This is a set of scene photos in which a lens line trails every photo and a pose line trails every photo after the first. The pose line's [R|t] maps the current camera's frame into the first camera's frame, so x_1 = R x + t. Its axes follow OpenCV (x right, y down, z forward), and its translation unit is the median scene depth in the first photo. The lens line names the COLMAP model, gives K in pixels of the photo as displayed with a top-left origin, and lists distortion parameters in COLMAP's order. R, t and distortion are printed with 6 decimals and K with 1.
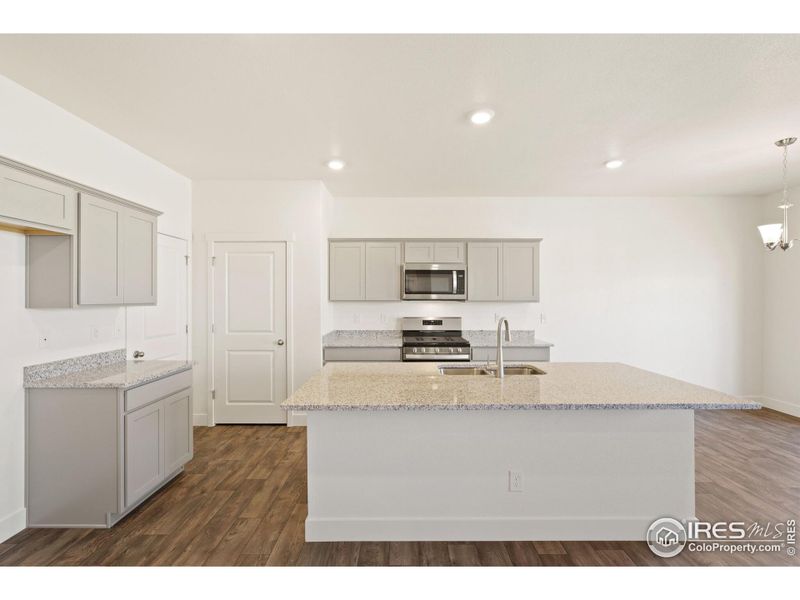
lens RADIAL K [[328.6, 0, 411.7], [0, 328.6, 297.4], [0, 0, 1]] dist [-0.002875, -0.000079]
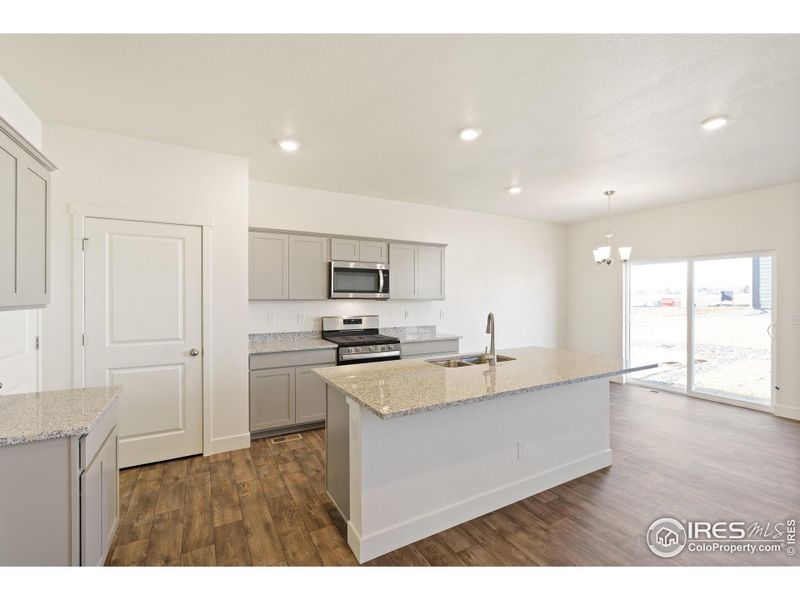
lens RADIAL K [[328.6, 0, 403.1], [0, 328.6, 295.8], [0, 0, 1]] dist [-0.002875, -0.000079]
pose [[0.891823, 0.000955, 0.452384, -0.279105], [-0.000667, 0.999999, -0.000796, 0.000280], [-0.452385, 0.000408, 0.891823, 0.058896]]
